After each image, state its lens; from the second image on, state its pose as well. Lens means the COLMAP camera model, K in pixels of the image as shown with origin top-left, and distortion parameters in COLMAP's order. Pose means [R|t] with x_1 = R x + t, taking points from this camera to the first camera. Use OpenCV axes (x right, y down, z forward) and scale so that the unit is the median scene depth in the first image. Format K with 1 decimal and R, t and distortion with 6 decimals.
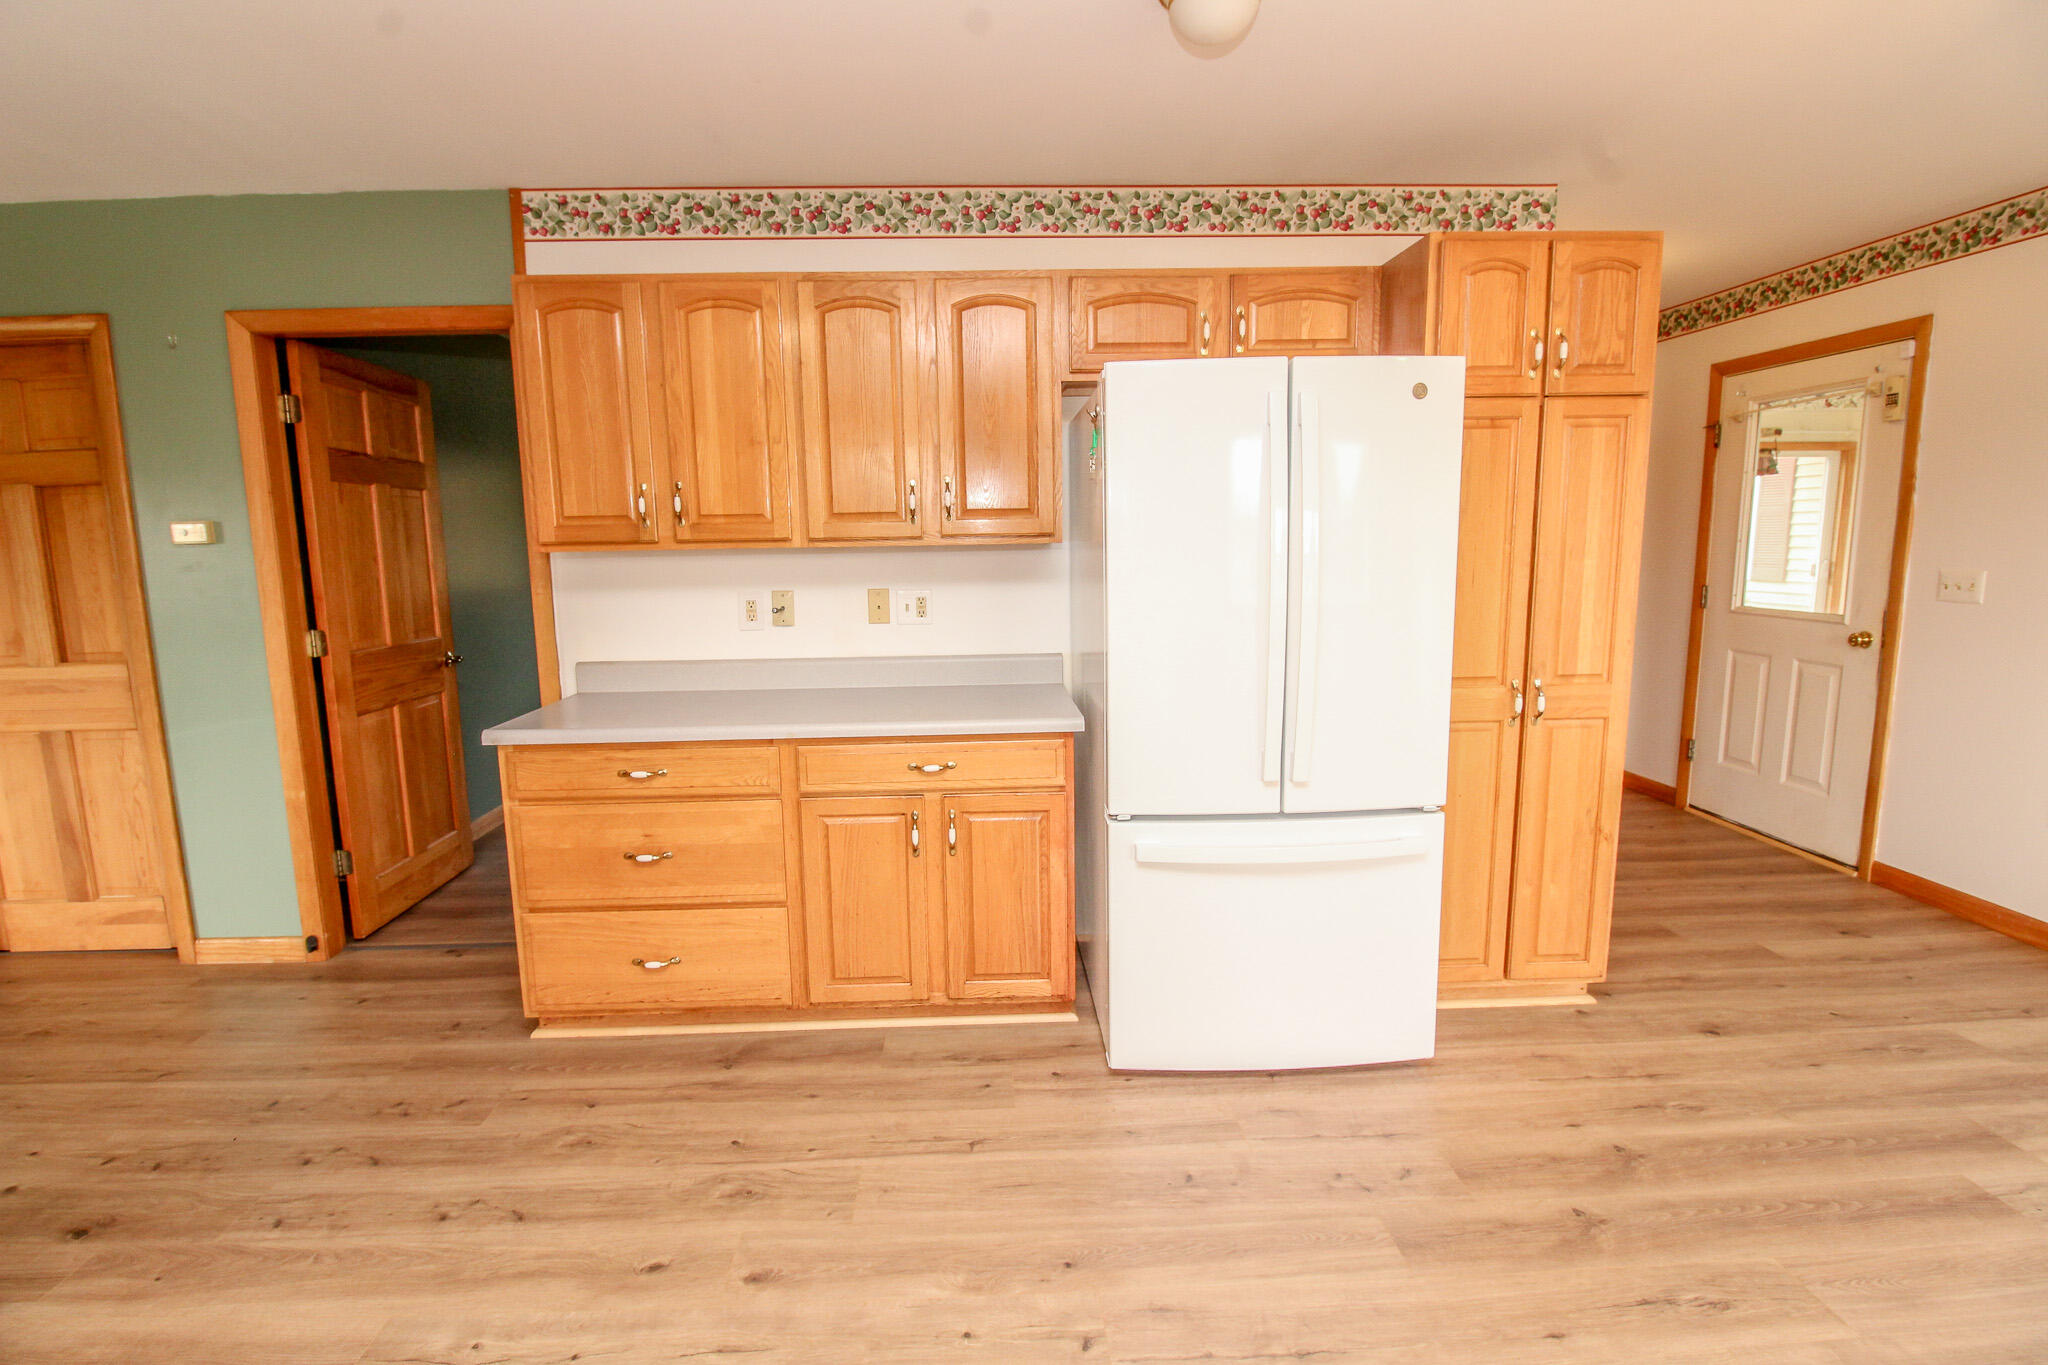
lens RADIAL K [[947.3, 0, 1004.0], [0, 947.3, 674.3], [0, 0, 1]] dist [-0.004407, -0.009771]
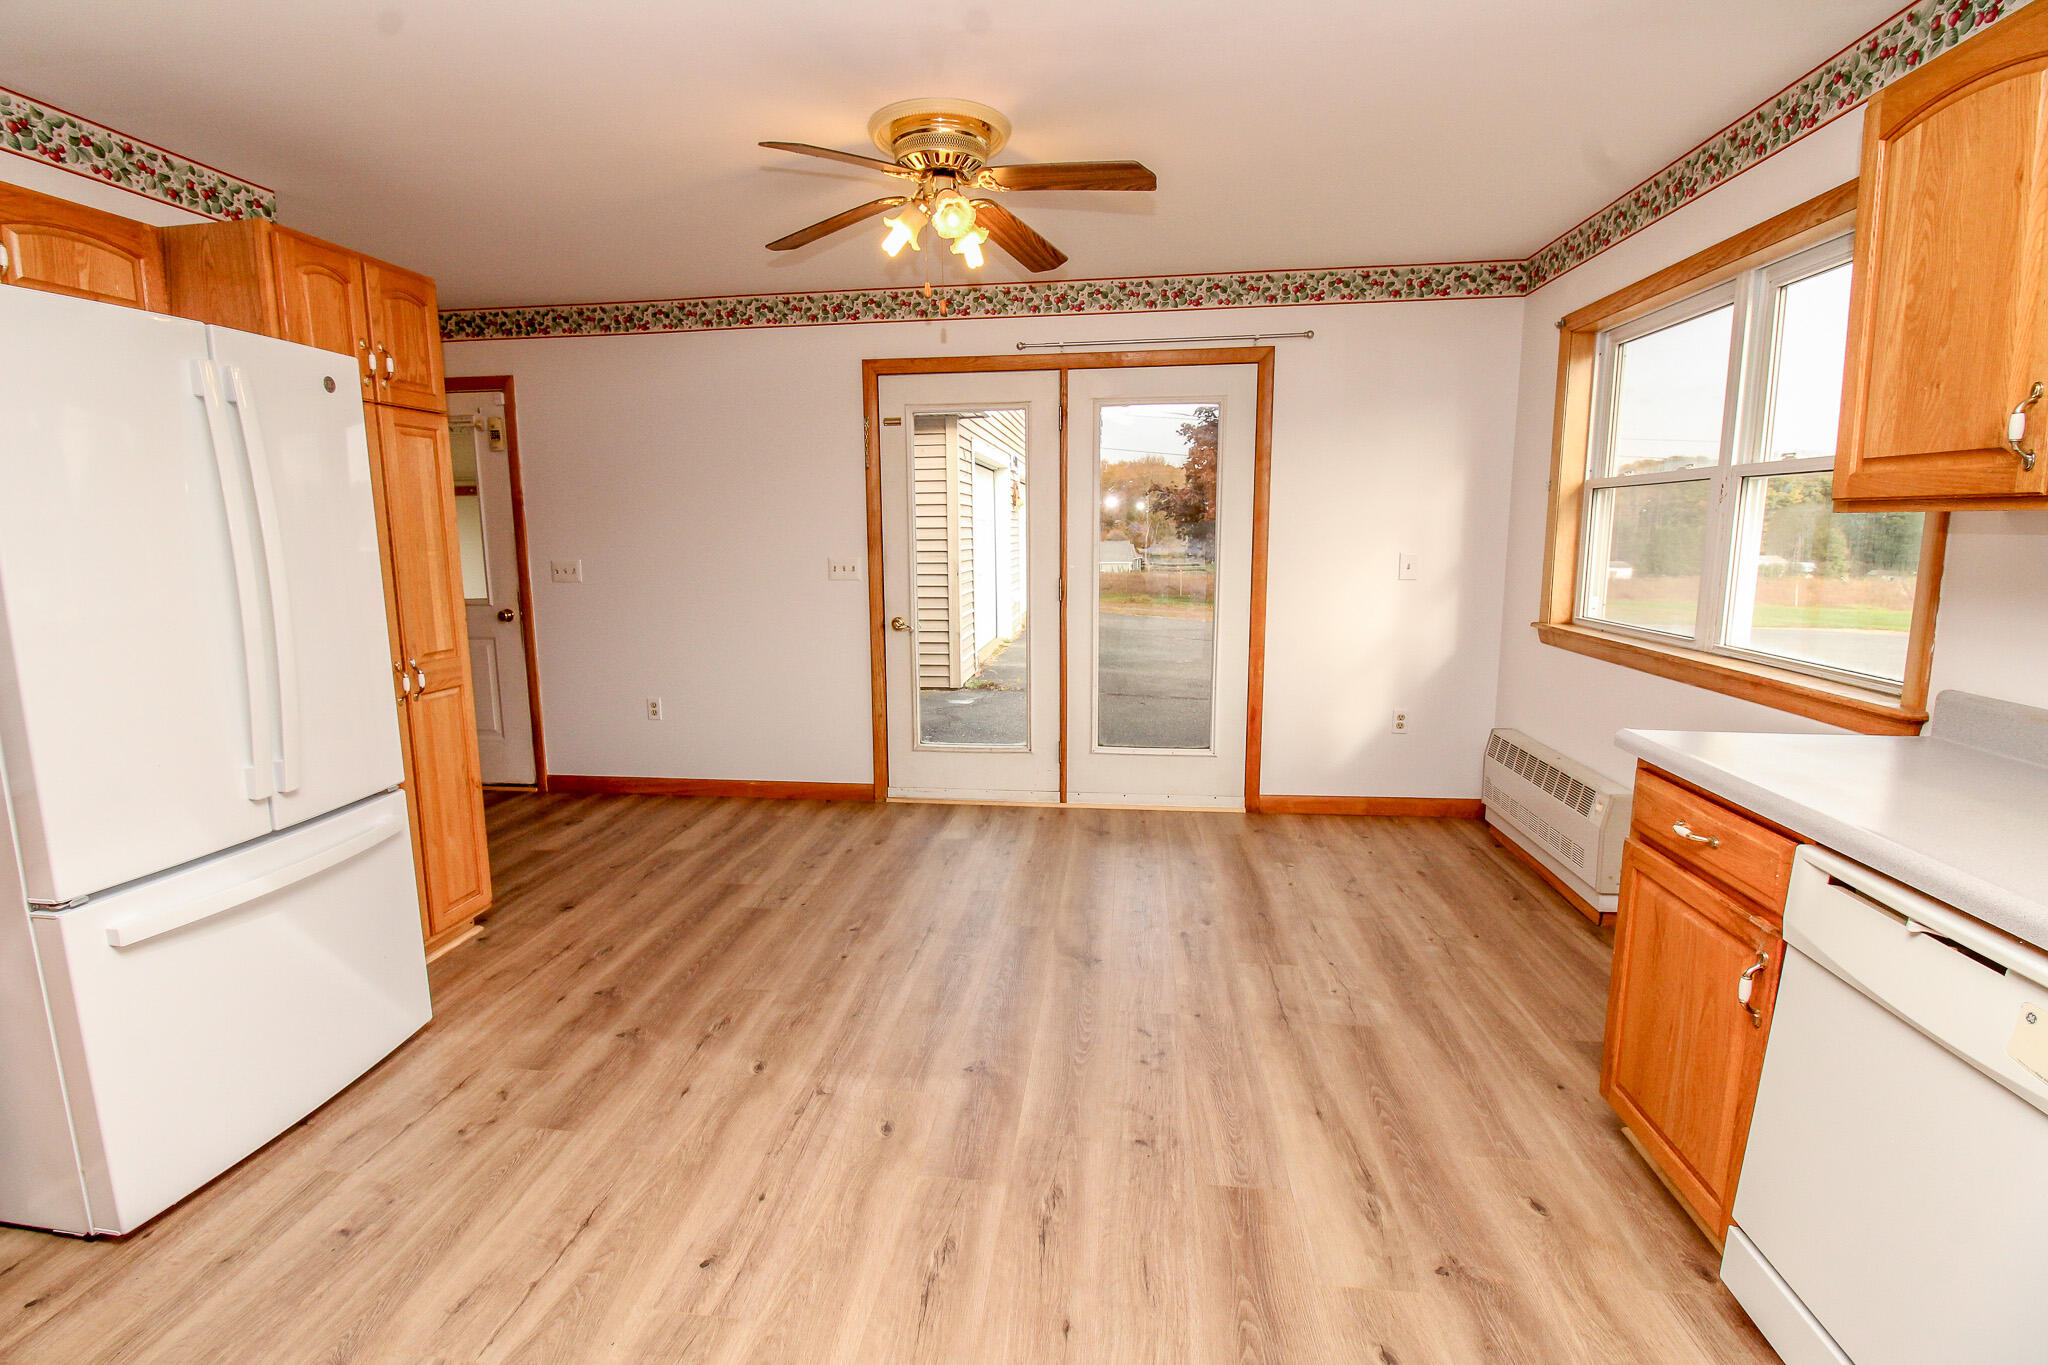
lens RADIAL K [[947.3, 0, 995.1], [0, 947.3, 675.8], [0, 0, 1]] dist [-0.004407, -0.009771]
pose [[0.170839, -0.135308, 0.975964, -0.400677], [0.149764, 0.982583, 0.110010, 0.004286], [-0.973850, 0.127371, 0.188128, 0.126786]]
